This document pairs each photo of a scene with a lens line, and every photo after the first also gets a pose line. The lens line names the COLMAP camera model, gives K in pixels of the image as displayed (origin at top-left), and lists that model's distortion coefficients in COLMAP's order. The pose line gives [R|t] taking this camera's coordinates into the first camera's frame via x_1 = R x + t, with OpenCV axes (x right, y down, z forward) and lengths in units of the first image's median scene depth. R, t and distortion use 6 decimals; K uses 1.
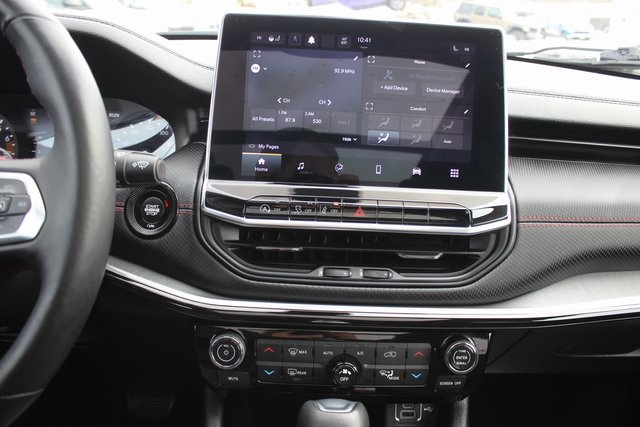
lens RADIAL K [[662.1, 0, 319.7], [0, 662.1, 215.4], [0, 0, 1]] dist [-0.176232, 0.000000]
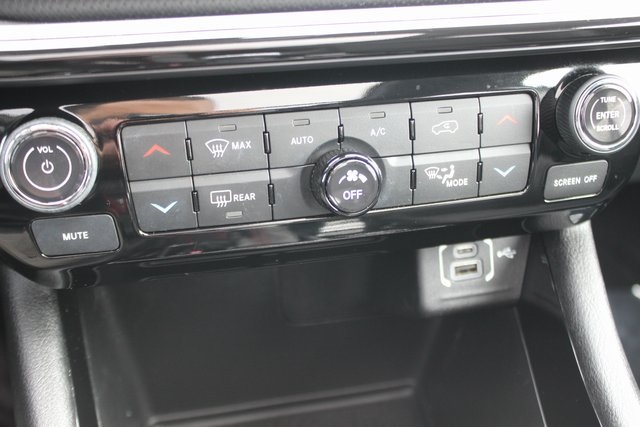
lens RADIAL K [[831.6, 0, 321.1], [0, 831.6, 213.7], [0, 0, 1]] dist [-0.045746, 0.000000]
pose [[0.973350, -0.131636, 0.187779, -0.079856], [0.098754, 0.979631, 0.174846, 0.164117], [-0.206971, -0.151642, 0.966524, 0.483751]]
